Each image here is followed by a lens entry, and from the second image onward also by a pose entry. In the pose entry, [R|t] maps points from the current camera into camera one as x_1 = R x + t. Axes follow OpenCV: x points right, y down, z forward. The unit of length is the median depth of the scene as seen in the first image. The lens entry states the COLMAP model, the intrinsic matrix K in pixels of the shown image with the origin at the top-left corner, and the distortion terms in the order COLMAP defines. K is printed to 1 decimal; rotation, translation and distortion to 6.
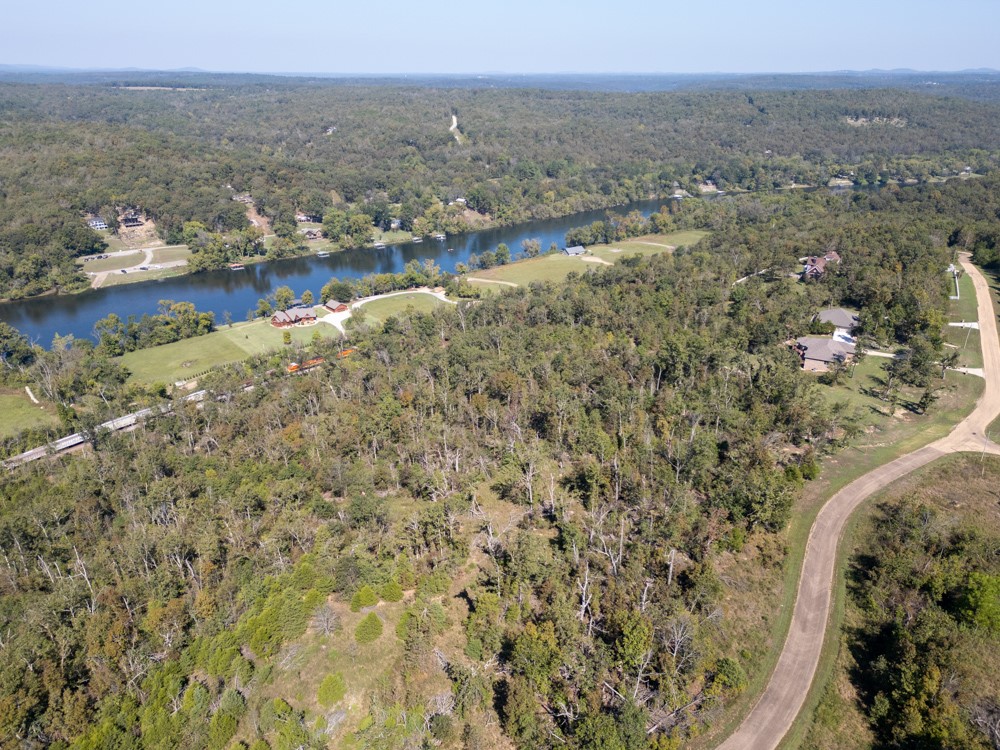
lens RADIAL K [[701.6, 0, 500.0], [0, 701.6, 375.0], [0, 0, 1]] dist [0.088243, -0.089312]
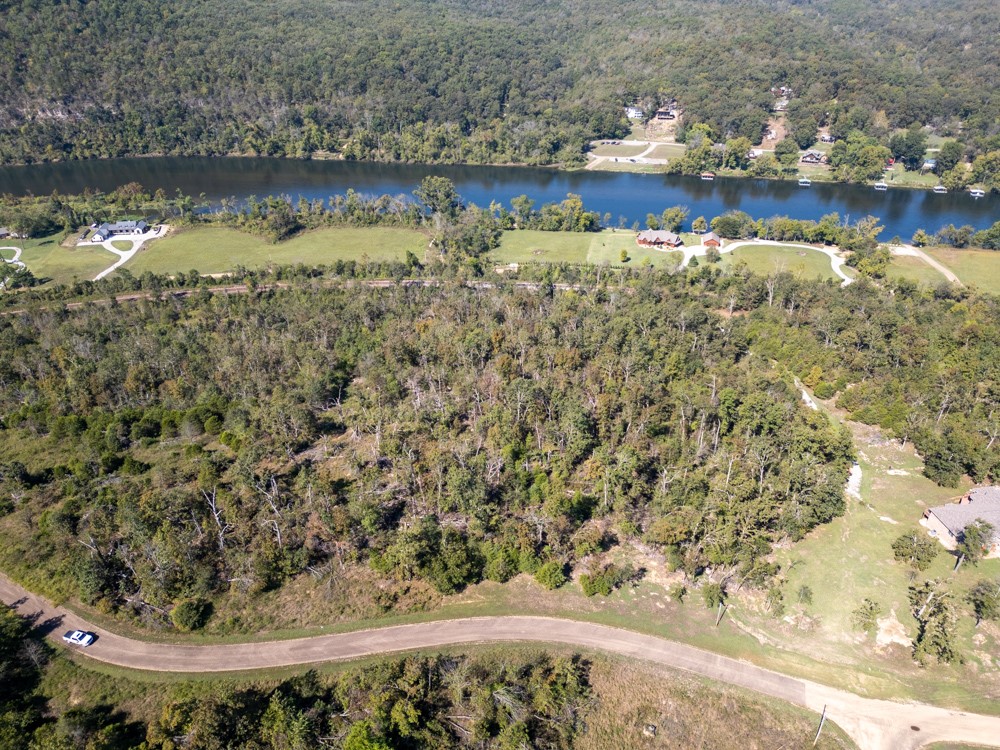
lens RADIAL K [[700.5, 0, 499.5], [0, 700.5, 381.2], [0, 0, 1]] dist [0.071125, -0.062801]
pose [[0.602997, 0.420508, -0.677914, 0.270557], [-0.306177, 0.906702, 0.290082, -0.092264], [0.736648, 0.032643, 0.675488, 0.107503]]
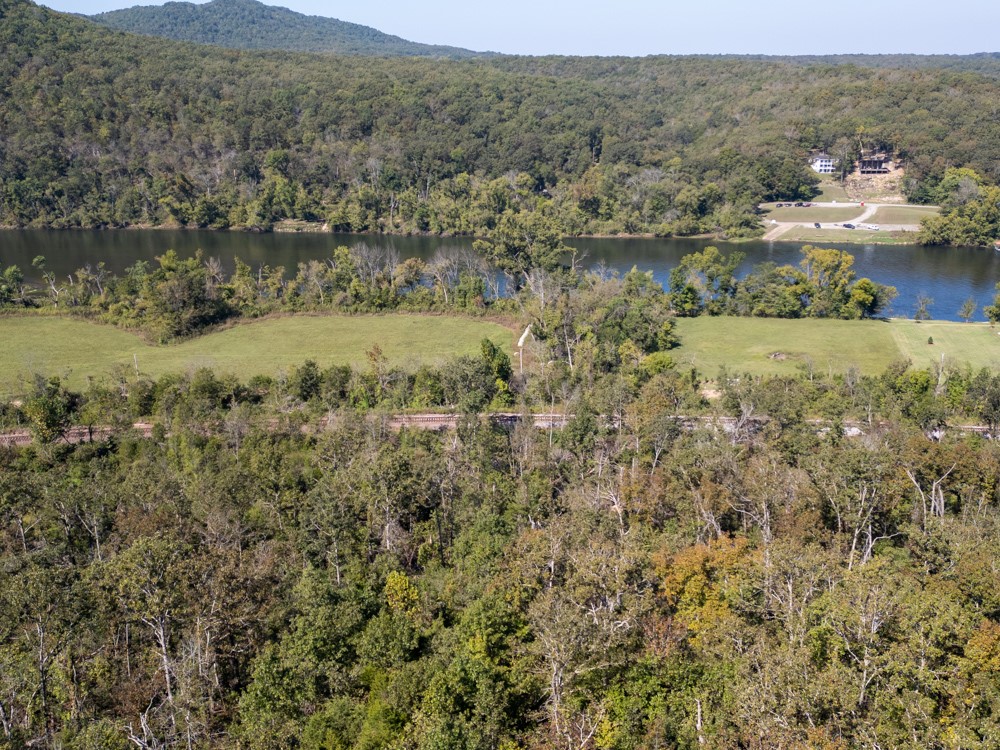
lens RADIAL K [[890.9, 0, 502.1], [0, 890.9, 376.6], [0, 0, 1]] dist [0.081256, -0.071724]
pose [[0.592867, 0.252604, -0.764657, -0.045465], [-0.305111, 0.949198, 0.077004, 0.006454], [0.745263, 0.187652, 0.639820, 0.297237]]
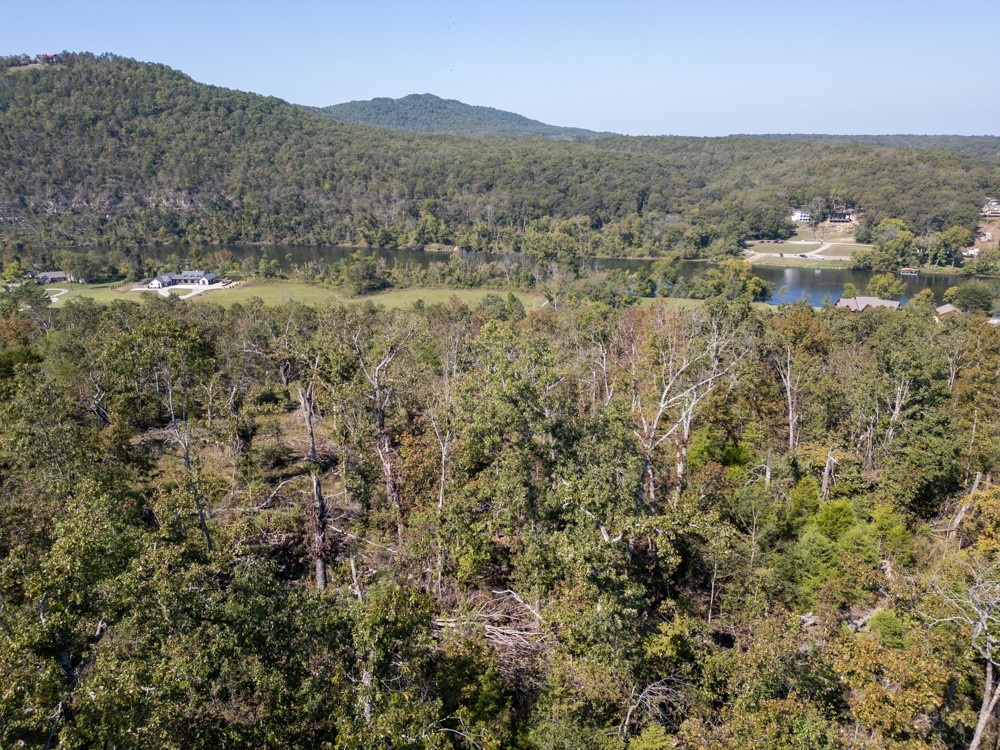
lens RADIAL K [[701.6, 0, 500.0], [0, 701.6, 375.0], [0, 0, 1]] dist [0.088243, -0.089312]
pose [[0.449962, 0.271312, -0.850837, 0.138017], [-0.345145, 0.931537, 0.114517, 0.021257], [0.823656, 0.242133, 0.512798, 0.252926]]
